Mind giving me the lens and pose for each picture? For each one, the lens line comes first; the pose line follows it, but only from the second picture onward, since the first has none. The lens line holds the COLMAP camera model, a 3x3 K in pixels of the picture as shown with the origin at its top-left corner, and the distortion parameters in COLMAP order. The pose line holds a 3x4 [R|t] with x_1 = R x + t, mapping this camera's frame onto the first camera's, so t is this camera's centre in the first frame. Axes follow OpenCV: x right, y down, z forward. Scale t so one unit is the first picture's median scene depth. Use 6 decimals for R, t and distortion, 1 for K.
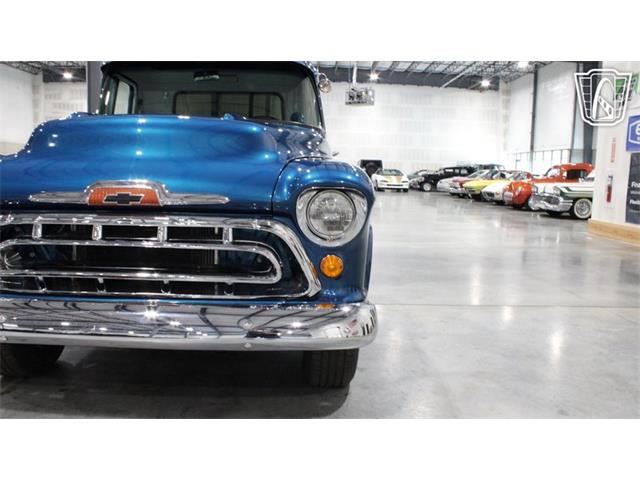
lens RADIAL K [[540.6, 0, 320.0], [0, 540.6, 240.0], [0, 0, 1]] dist [-0.157999, 0.153057]
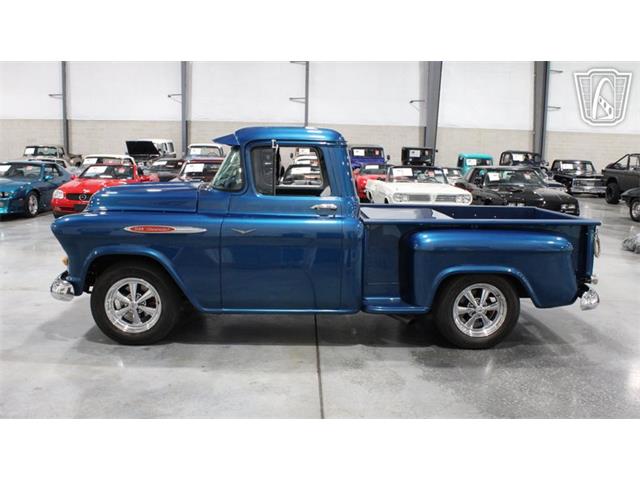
lens RADIAL K [[594.8, 0, 320.0], [0, 594.8, 240.0], [0, 0, 1]] dist [-0.096151, 0.012927]
pose [[0.028577, 0.131088, -0.990959, 0.239478], [-0.149969, 0.980705, 0.125407, -0.048959], [0.988278, 0.145029, 0.047684, 0.189507]]
